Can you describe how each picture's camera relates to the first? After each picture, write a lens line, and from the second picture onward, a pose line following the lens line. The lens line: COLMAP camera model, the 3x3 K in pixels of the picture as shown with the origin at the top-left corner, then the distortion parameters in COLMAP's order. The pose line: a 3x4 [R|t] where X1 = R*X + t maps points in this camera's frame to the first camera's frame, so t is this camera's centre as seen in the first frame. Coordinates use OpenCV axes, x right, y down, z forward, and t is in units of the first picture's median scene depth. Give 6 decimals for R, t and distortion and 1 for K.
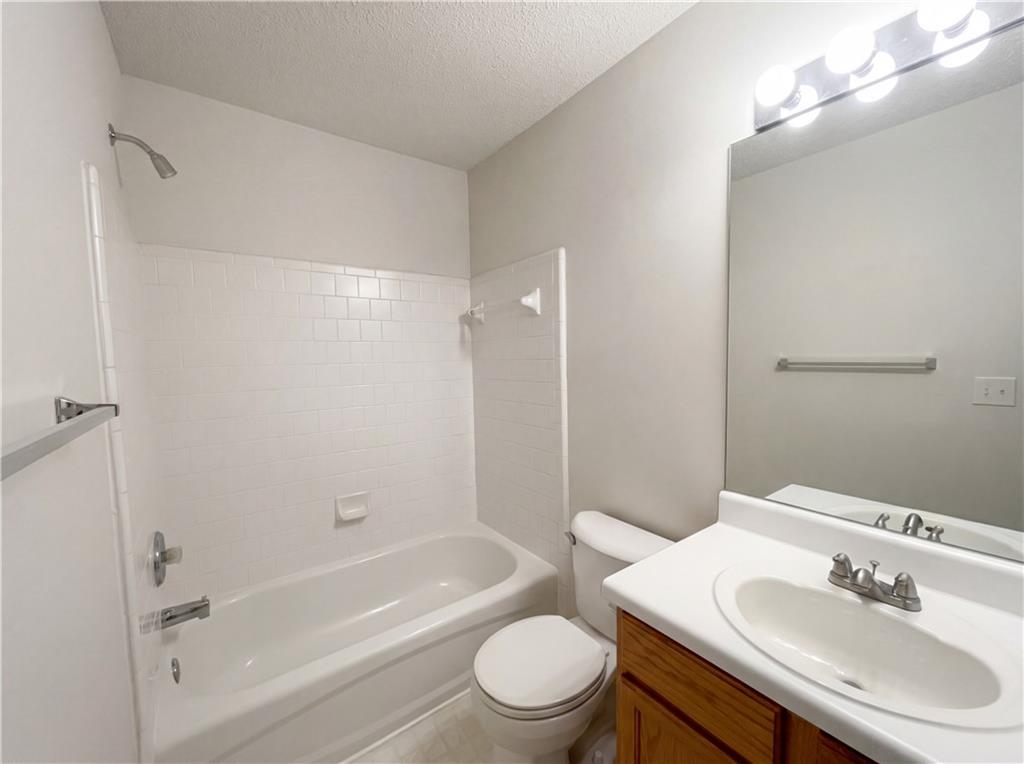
lens RADIAL K [[408.9, 0, 515.1], [0, 408.9, 384.2], [0, 0, 1]] dist [0.001249, -0.000431]
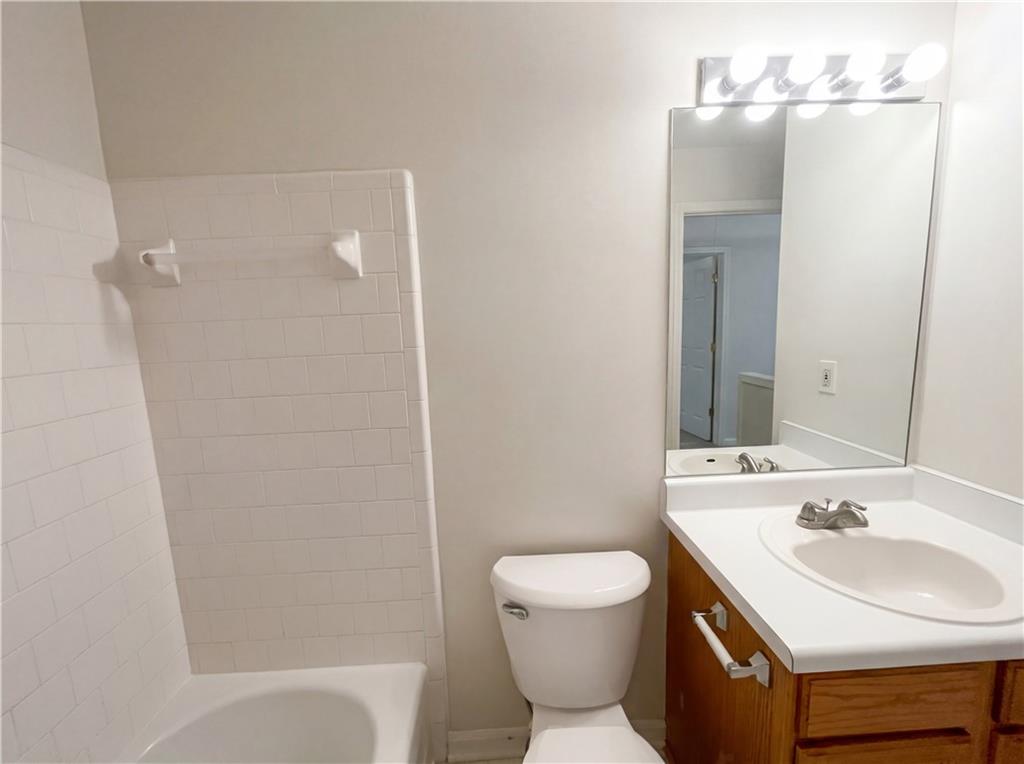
lens RADIAL K [[404.8, 0, 512.0], [0, 404.8, 382.0], [0, 0, 1]] dist [0.005883, -0.002147]
pose [[0.571520, -0.117898, 0.812074, -0.512247], [0.082476, 0.992867, 0.086101, -0.090147], [-0.816433, 0.017768, 0.577167, 0.821118]]
